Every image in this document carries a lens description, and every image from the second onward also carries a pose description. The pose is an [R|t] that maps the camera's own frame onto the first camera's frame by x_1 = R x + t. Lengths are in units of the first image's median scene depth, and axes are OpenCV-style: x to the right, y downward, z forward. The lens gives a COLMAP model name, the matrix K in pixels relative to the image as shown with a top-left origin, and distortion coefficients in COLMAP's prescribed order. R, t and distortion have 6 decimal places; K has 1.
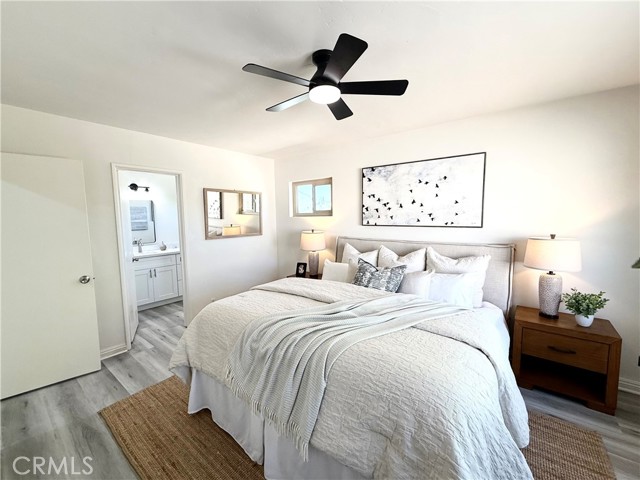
lens RADIAL K [[255.3, 0, 318.3], [0, 255.3, 239.7], [0, 0, 1]] dist [0.000444, 0.000271]
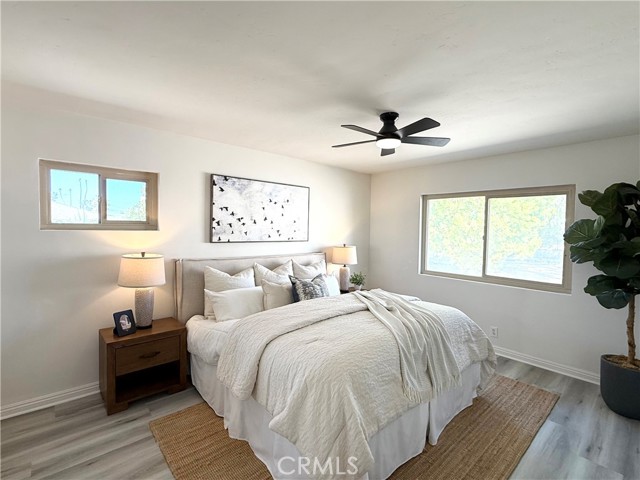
lens RADIAL K [[302.2, 0, 320.0], [0, 302.2, 240.0], [0, 0, 1]] dist [0.001386, 0.000263]
pose [[0.192274, -0.029491, 0.980898, -0.771786], [0.064324, 0.997778, 0.017390, -0.063933], [-0.979231, 0.059752, 0.193743, 0.508257]]
